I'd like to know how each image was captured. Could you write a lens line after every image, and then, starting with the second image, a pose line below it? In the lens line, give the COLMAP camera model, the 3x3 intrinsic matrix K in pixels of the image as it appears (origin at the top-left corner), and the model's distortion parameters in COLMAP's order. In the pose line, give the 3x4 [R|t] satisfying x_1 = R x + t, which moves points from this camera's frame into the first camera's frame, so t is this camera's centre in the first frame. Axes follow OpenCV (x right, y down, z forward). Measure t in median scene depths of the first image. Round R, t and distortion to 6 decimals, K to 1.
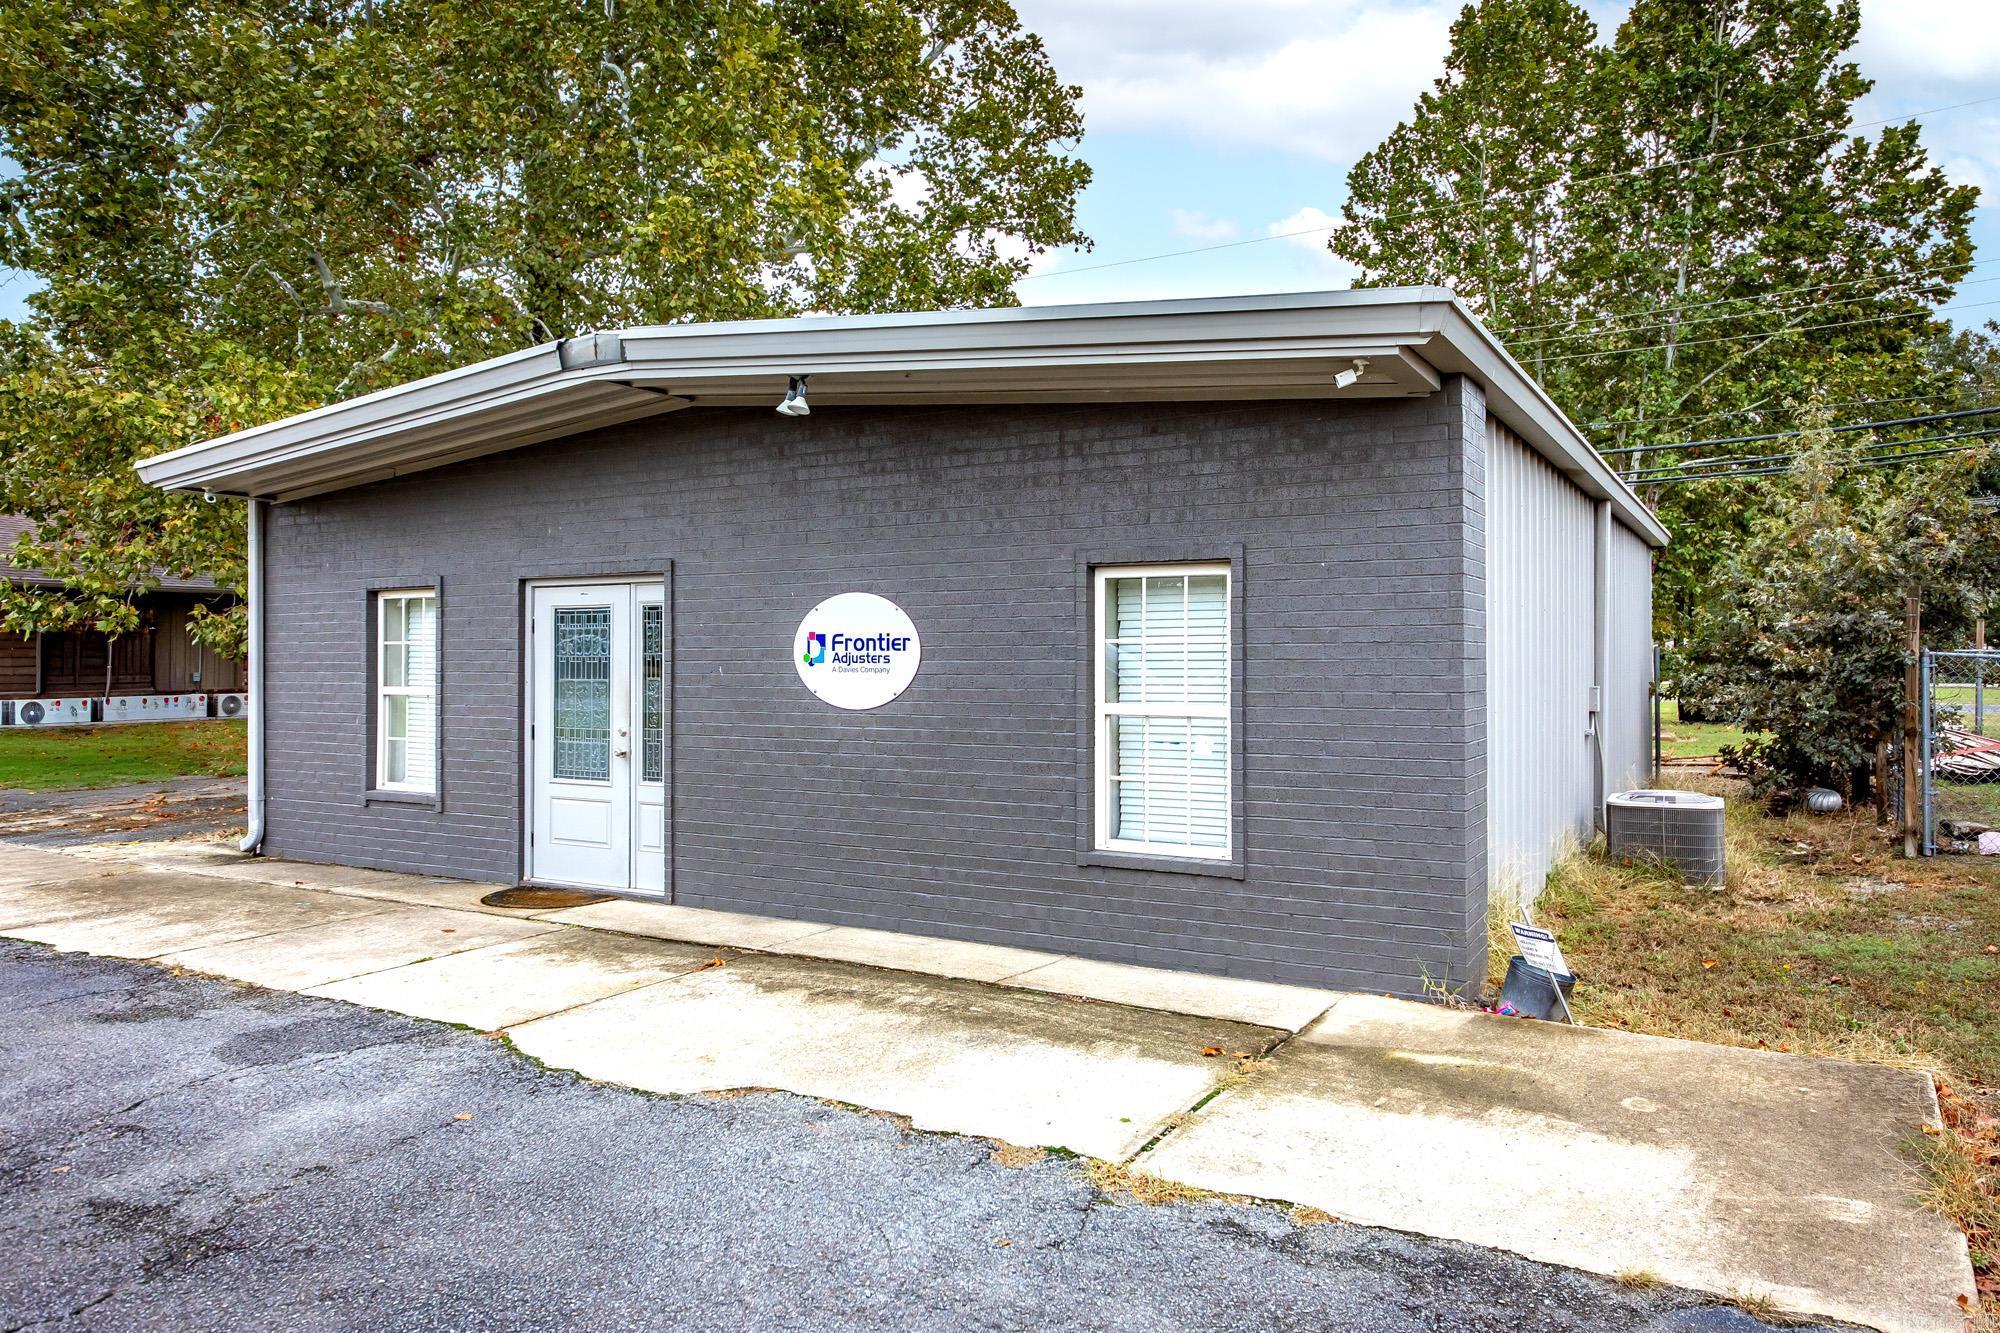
lens RADIAL K [[1352.2, 0, 1007.0], [0, 1352.2, 667.2], [0, 0, 1]] dist [-0.008655, -0.003174]
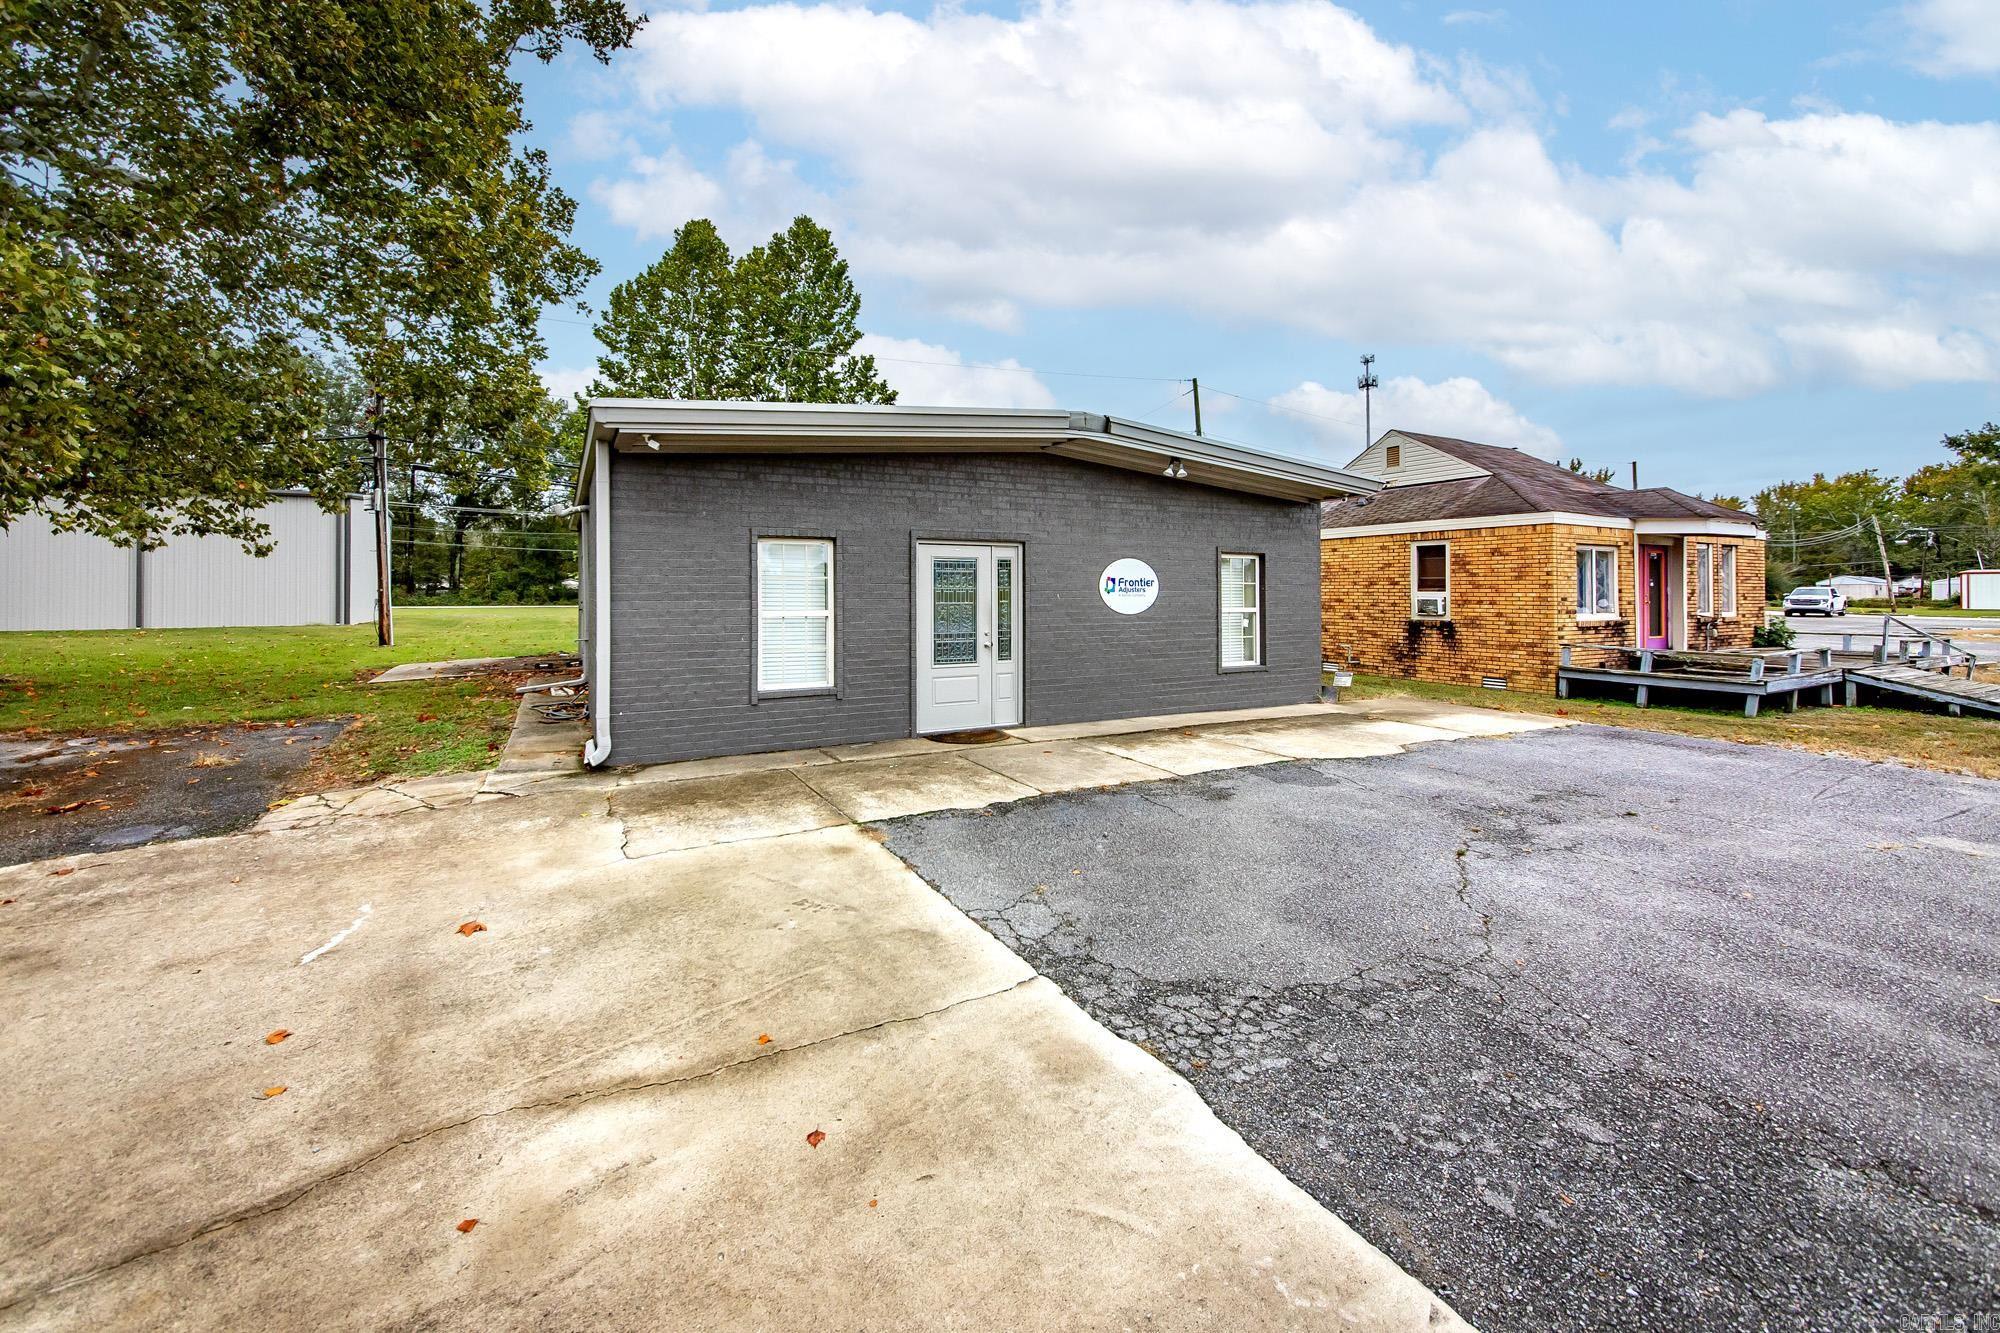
lens RADIAL K [[770.5, 0, 944.1], [0, 770.5, 589.6], [0, 0, 1]] dist [0.008734, 0.000582]
pose [[0.561993, 0.000354, 0.827142, -1.267197], [0.003439, 0.999990, -0.002765, -0.004678], [-0.827135, 0.004398, 0.561986, 0.566251]]
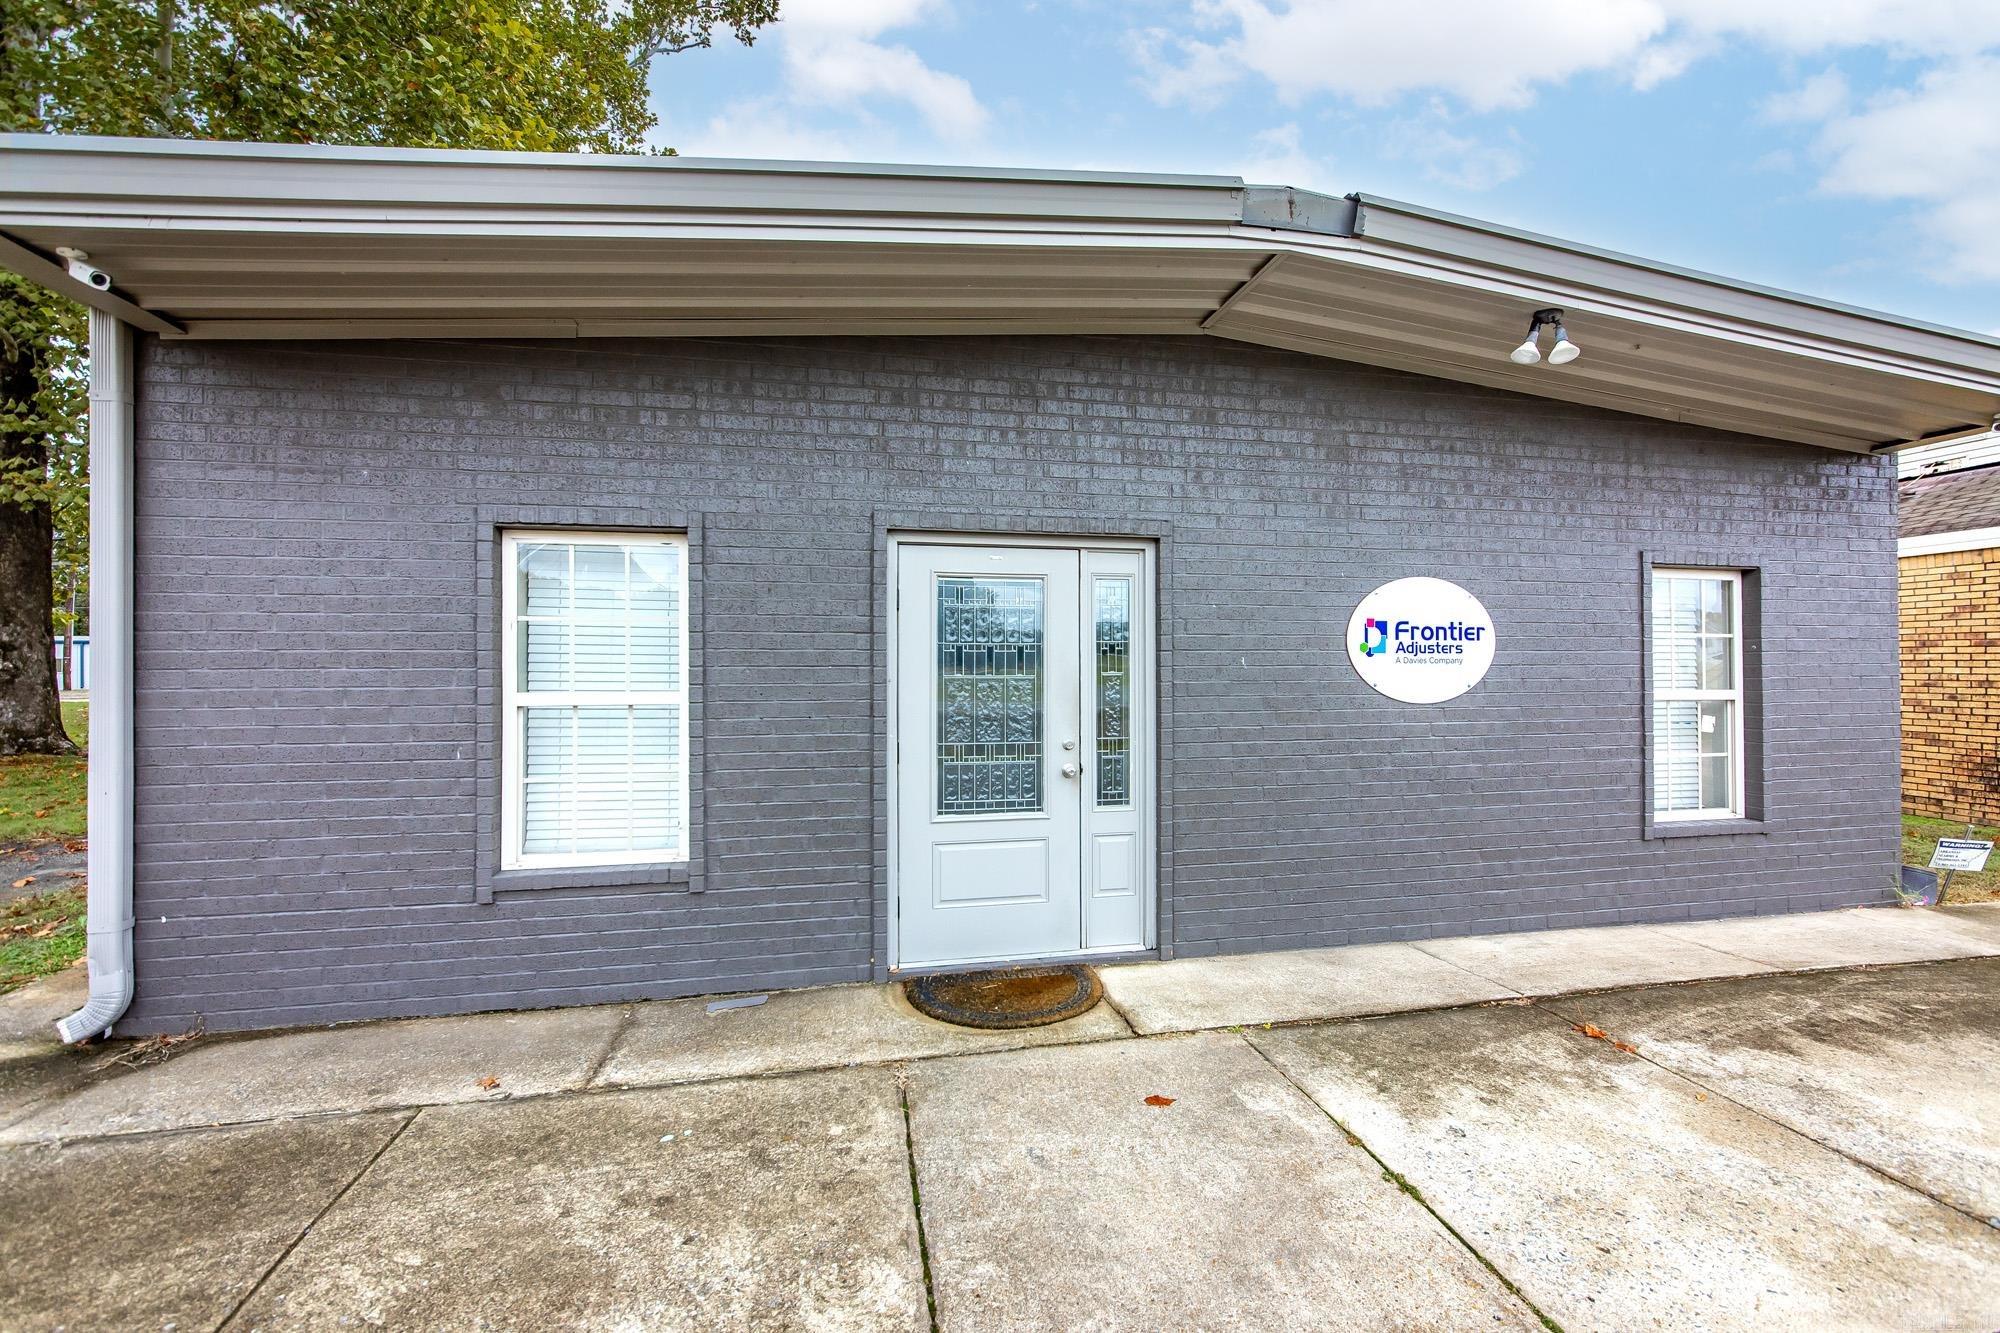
lens RADIAL K [[789.0, 0, 1009.4], [0, 789.0, 666.8], [0, 0, 1]] dist [-0.009677, -0.000457]
pose [[0.756137, -0.001680, 0.654412, -0.678340], [0.003843, 0.999991, -0.001873, 0.005994], [-0.654402, 0.003931, 0.756136, 0.779972]]
